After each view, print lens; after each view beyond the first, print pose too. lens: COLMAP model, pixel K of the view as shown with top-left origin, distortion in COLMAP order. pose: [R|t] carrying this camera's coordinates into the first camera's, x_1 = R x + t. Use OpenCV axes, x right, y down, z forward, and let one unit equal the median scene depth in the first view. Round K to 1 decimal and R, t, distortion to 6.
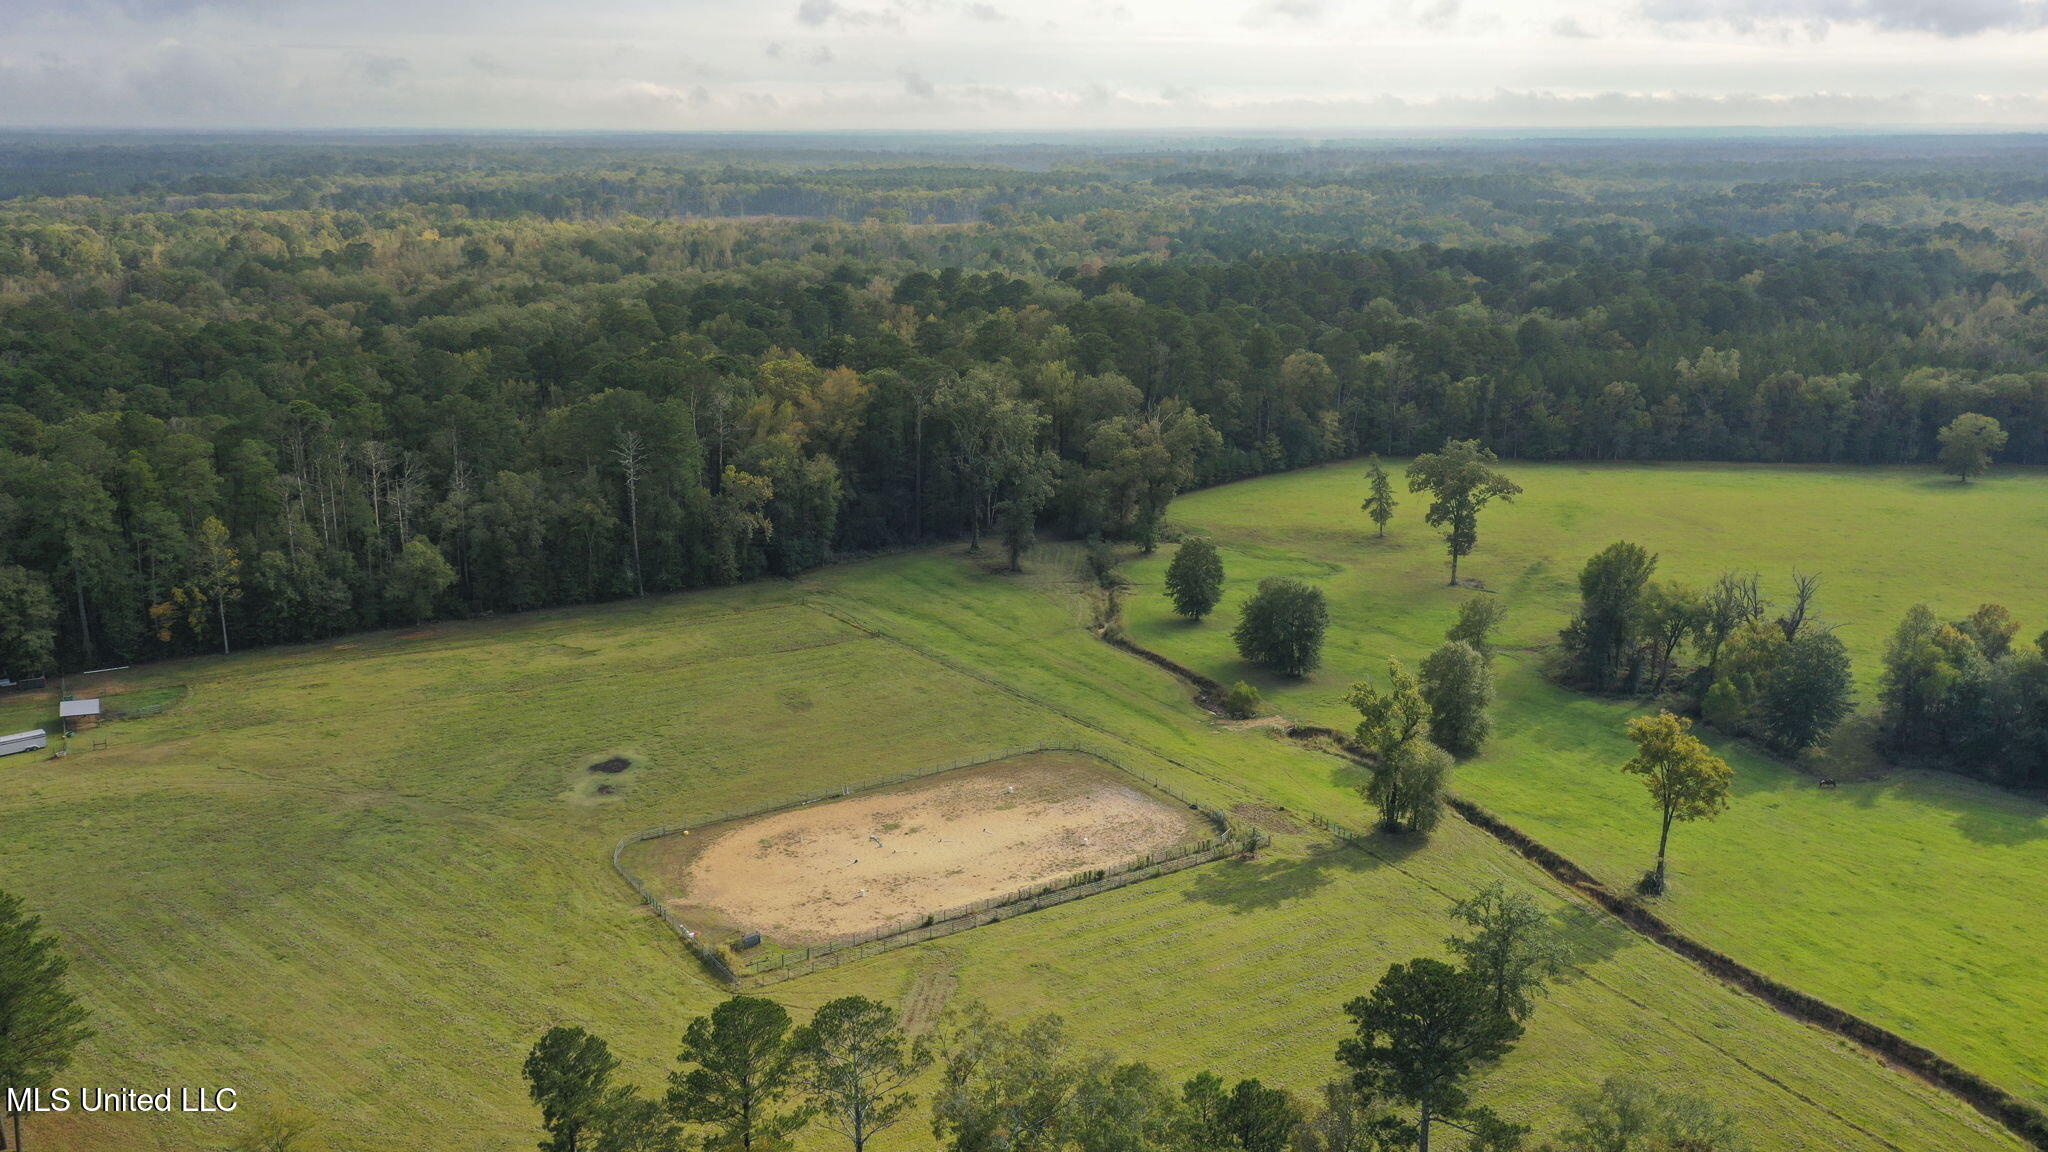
lens RADIAL K [[1525.1, 0, 1024.0], [0, 1525.1, 576.0], [0, 0, 1]] dist [0.003512, 0.001819]
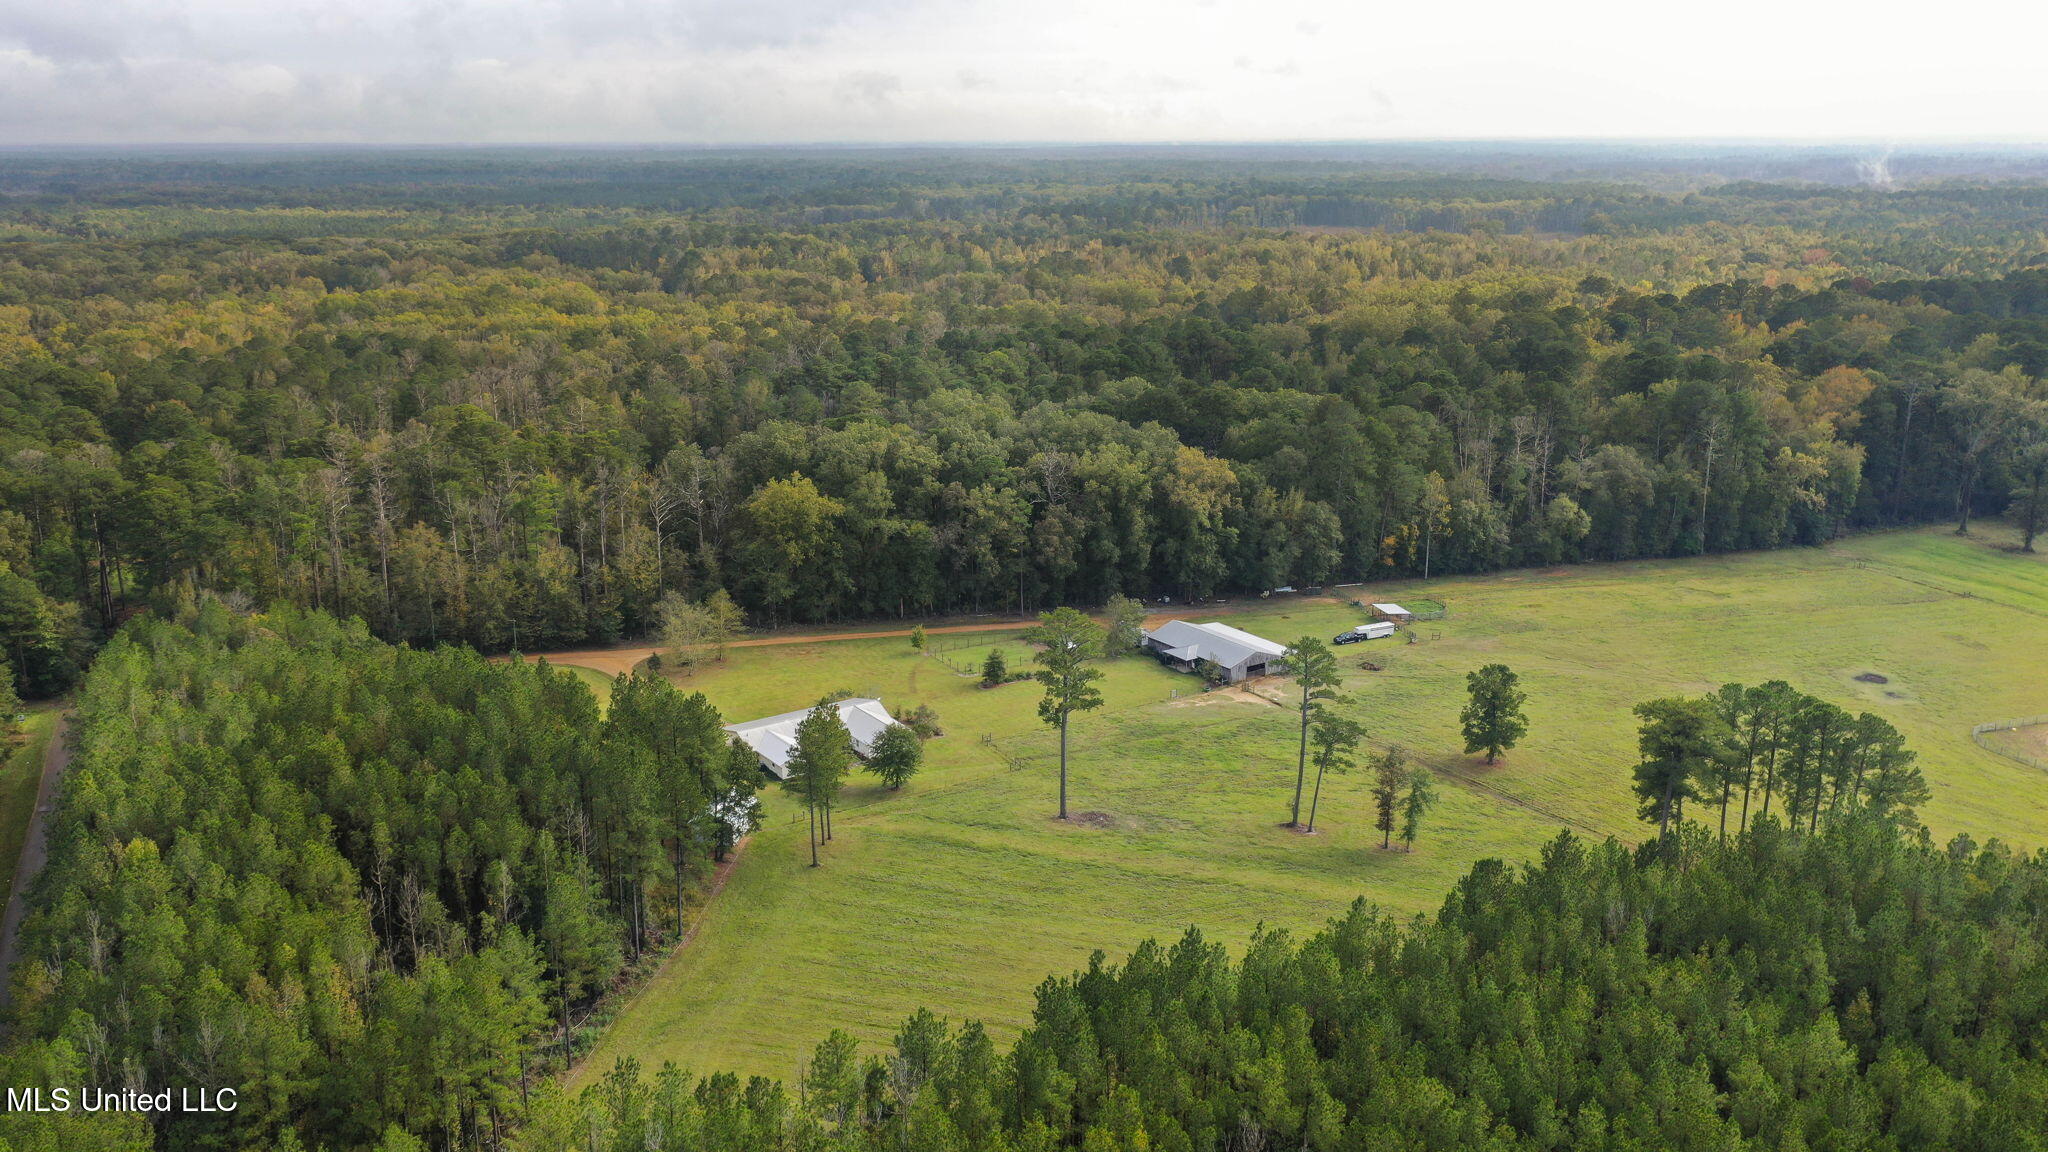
lens RADIAL K [[1550.2, 0, 1024.0], [0, 1550.2, 576.0], [0, 0, 1]] dist [-0.001619, -0.000145]
pose [[0.973112, 0.055053, -0.223655, -0.492452], [-0.056948, 0.998375, -0.002026, 0.061621], [0.223180, 0.014708, 0.974666, -0.287338]]
